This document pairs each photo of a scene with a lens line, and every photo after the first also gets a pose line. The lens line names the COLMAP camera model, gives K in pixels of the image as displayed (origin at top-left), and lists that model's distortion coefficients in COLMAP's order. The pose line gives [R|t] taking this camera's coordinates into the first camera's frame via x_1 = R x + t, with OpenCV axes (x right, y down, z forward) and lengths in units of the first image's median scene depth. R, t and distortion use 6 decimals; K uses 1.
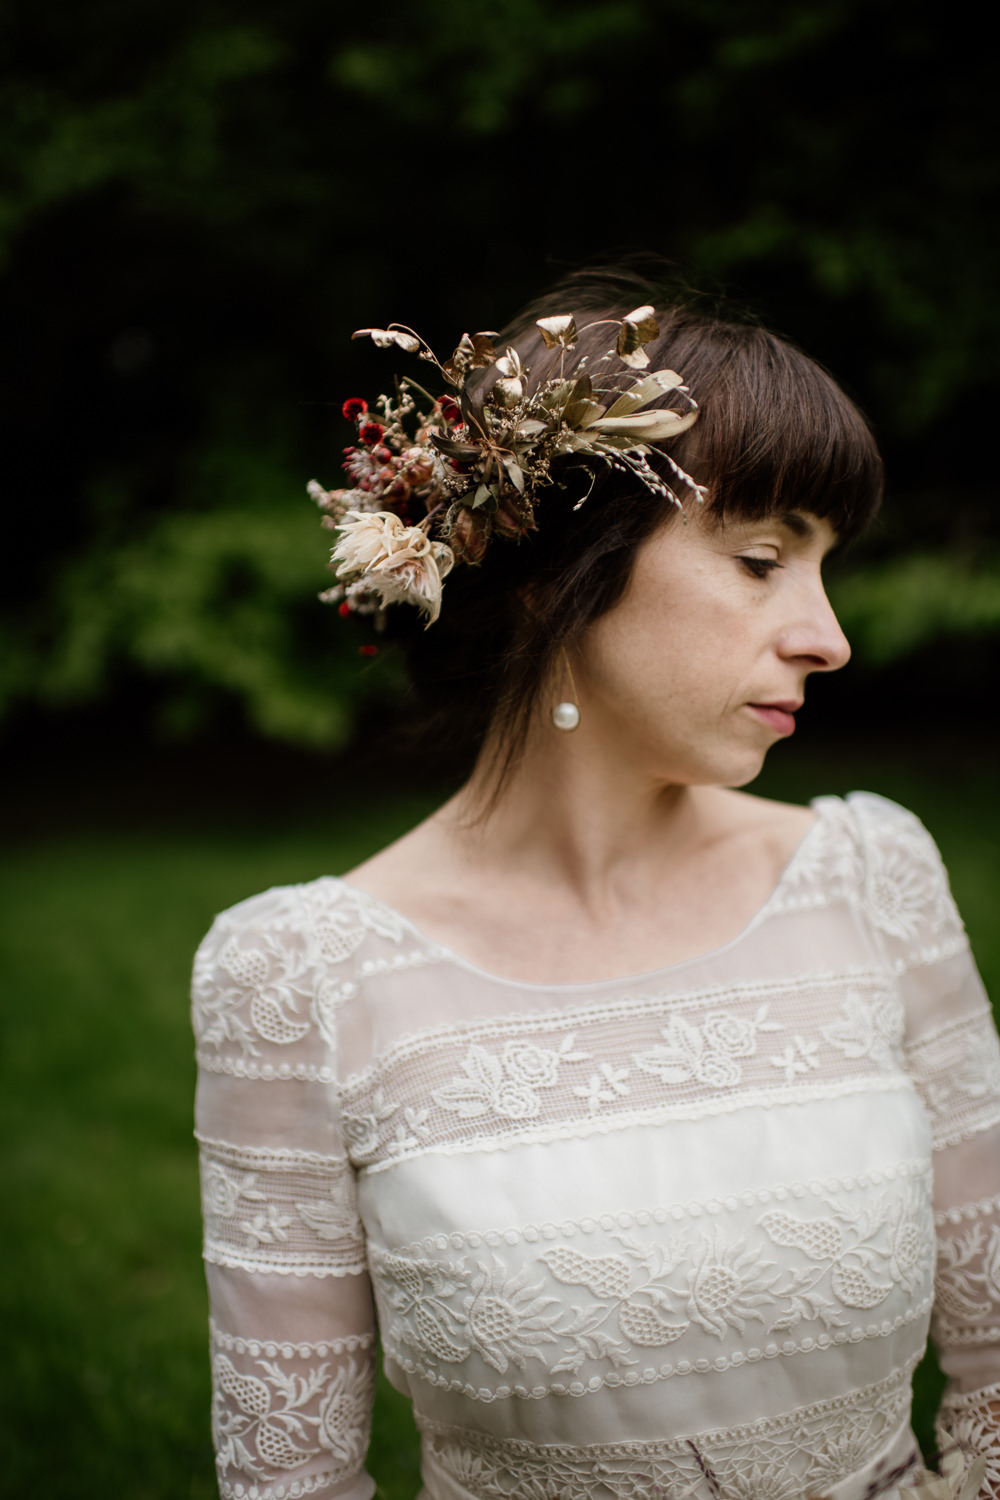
lens RADIAL K [[1577.2, 0, 482.9], [0, 1577.2, 739.6], [0, 0, 1]] dist [-0.086544, 0.000000]
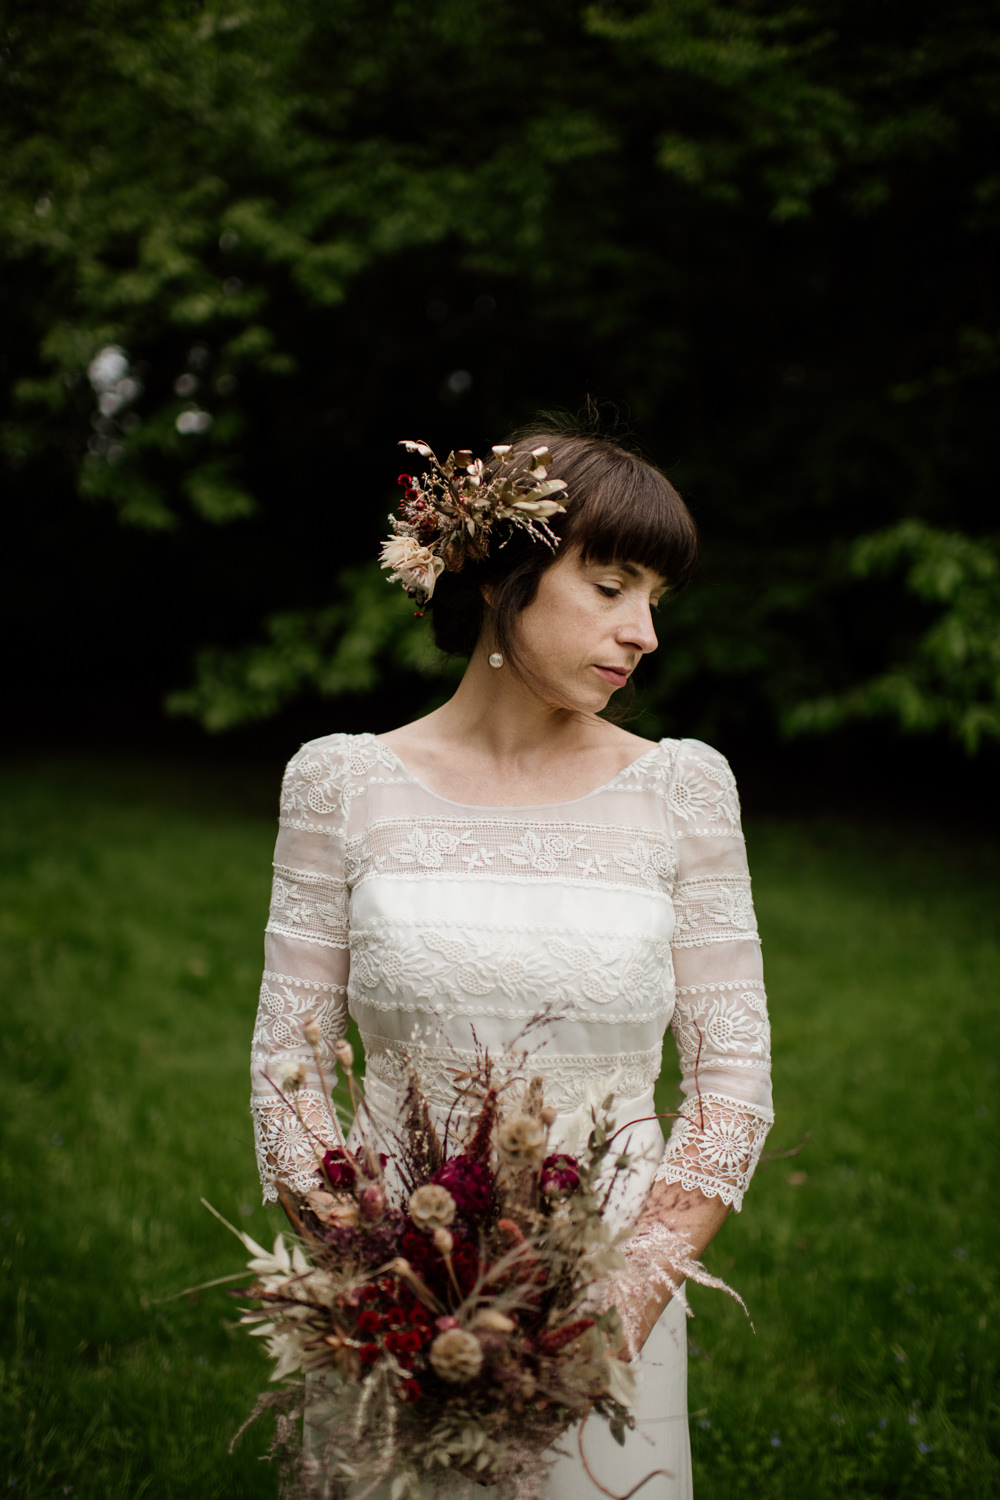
lens RADIAL K [[1577.2, 0, 483.6], [0, 1577.2, 721.1], [0, 0, 1]] dist [-0.086544, 0.000000]
pose [[0.970958, 0.145539, -0.189894, 0.391997], [-0.151571, 0.988290, -0.017561, 0.089660], [0.185115, 0.045834, 0.981647, -0.783484]]
